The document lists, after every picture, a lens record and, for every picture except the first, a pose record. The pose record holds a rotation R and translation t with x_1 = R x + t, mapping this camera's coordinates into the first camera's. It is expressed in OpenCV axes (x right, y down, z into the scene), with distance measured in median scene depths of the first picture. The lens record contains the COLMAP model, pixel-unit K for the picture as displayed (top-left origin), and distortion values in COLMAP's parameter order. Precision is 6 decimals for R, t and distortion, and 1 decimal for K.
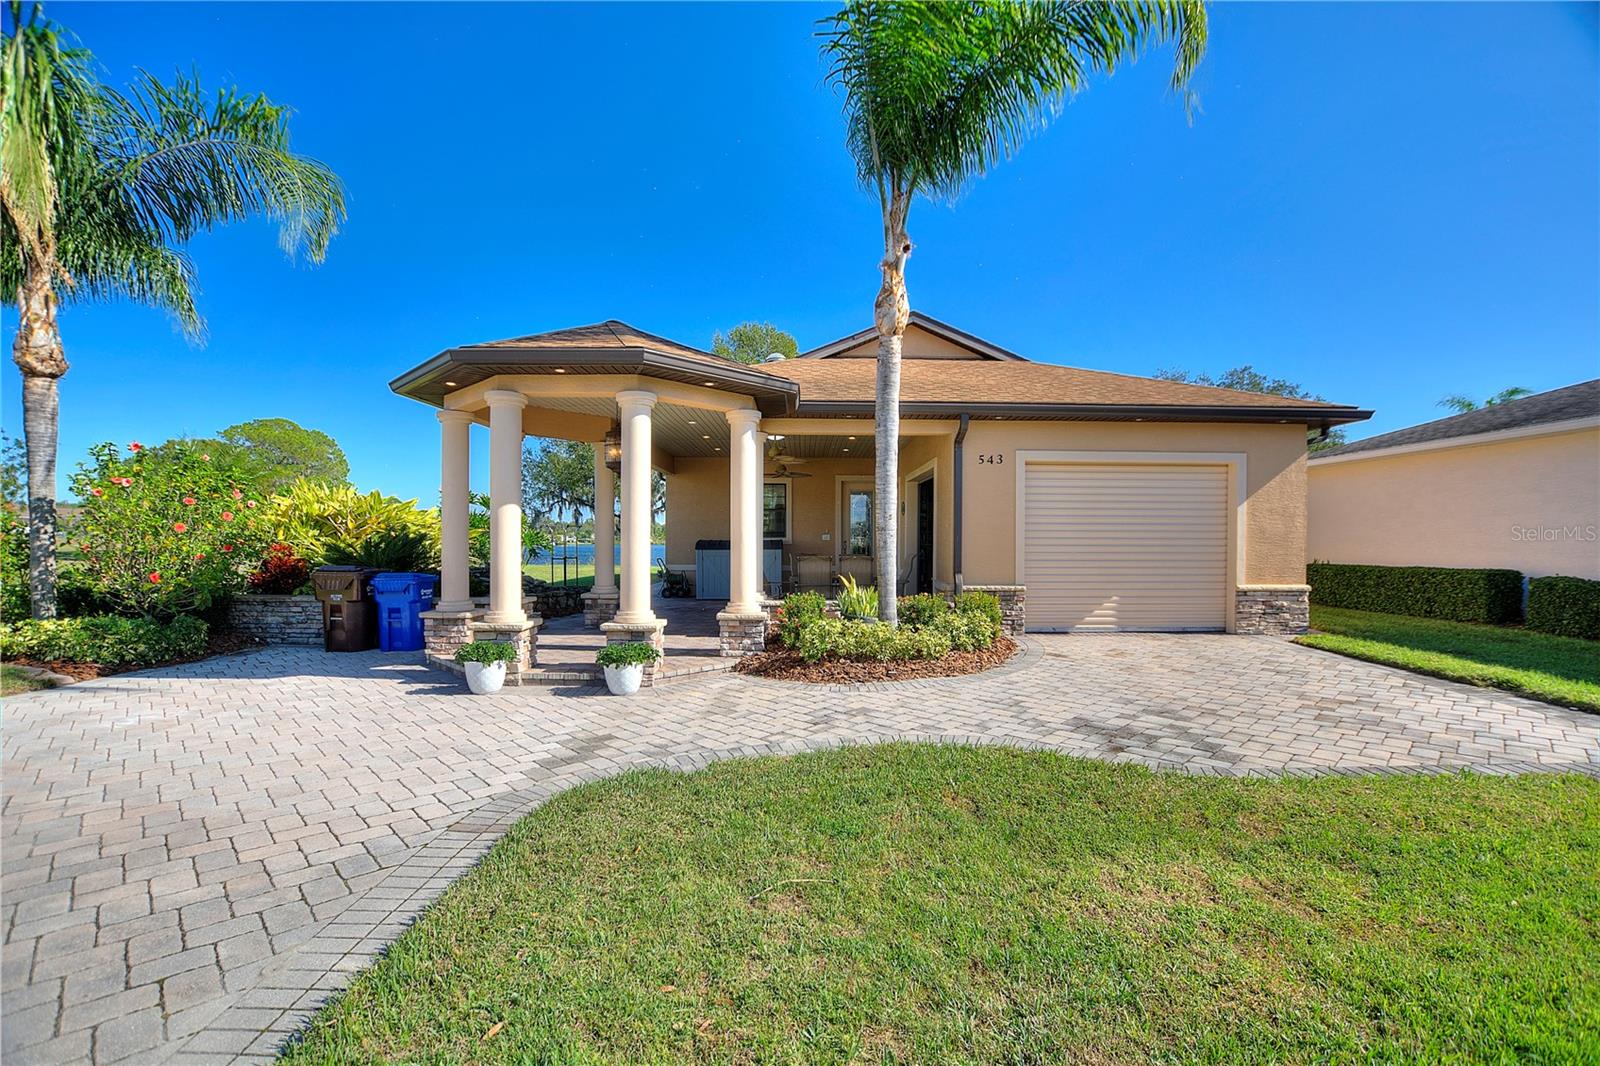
lens RADIAL K [[703.1, 0, 804.8], [0, 703.1, 547.9], [0, 0, 1]] dist [-0.035750, 0.006280]
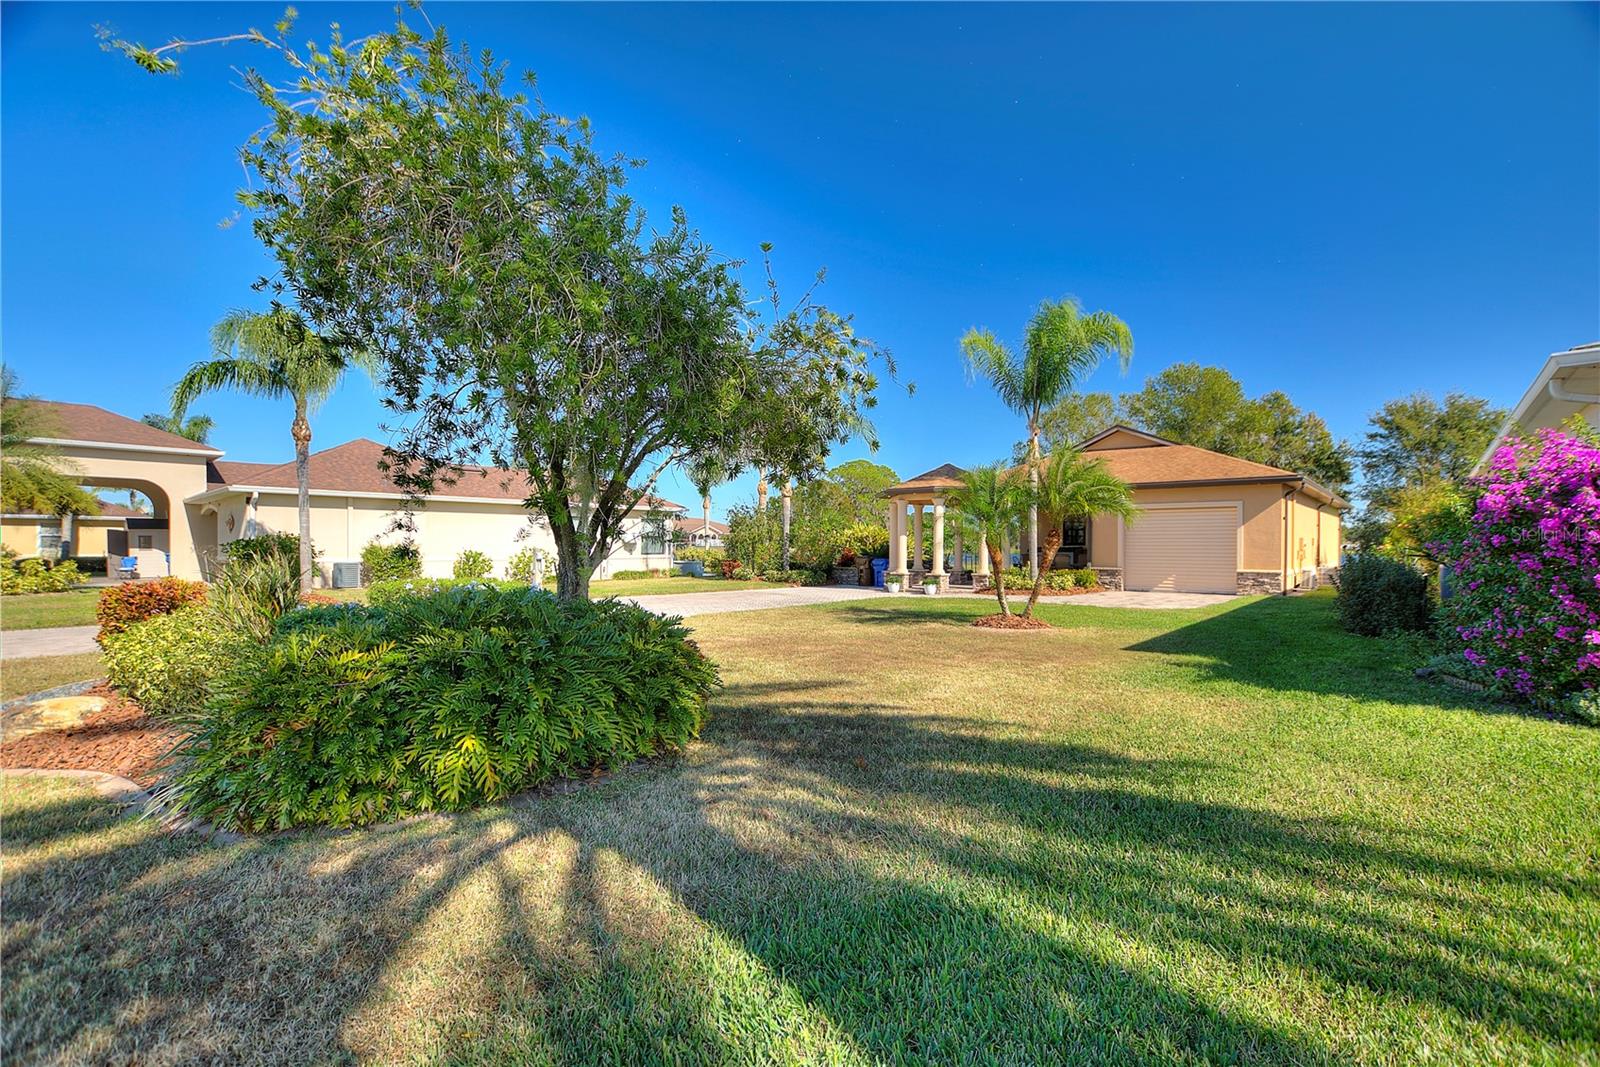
lens RADIAL K [[703.1, 0, 804.8], [0, 703.1, 548.4], [0, 0, 1]] dist [-0.035750, 0.006280]
pose [[0.743189, -0.000050, -0.669081, 1.019467], [-0.008499, 0.999919, -0.009515, 0.023485], [0.669027, 0.012758, 0.743128, -1.229520]]
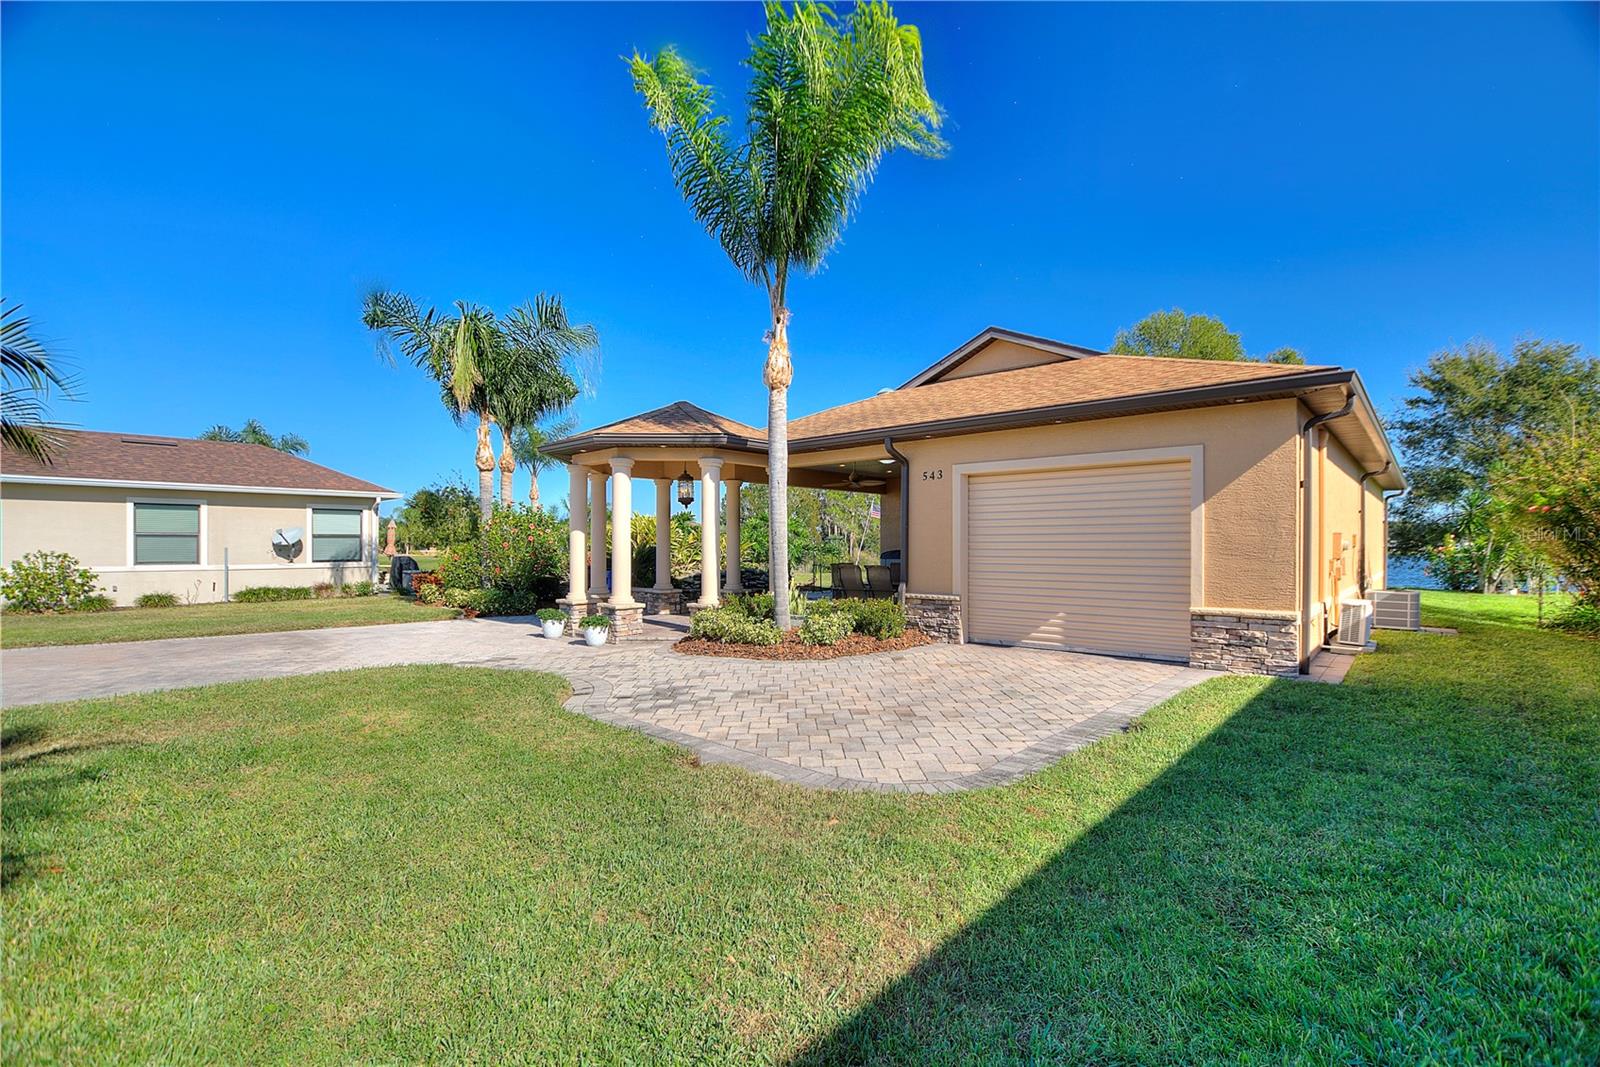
lens RADIAL K [[703.1, 0, 804.8], [0, 703.1, 548.4], [0, 0, 1]] dist [-0.035750, 0.006280]
pose [[0.735241, -0.001746, -0.677804, 0.844359], [-0.006203, 0.999937, -0.009305, -0.004679], [0.677778, 0.011046, 0.735184, 0.089525]]
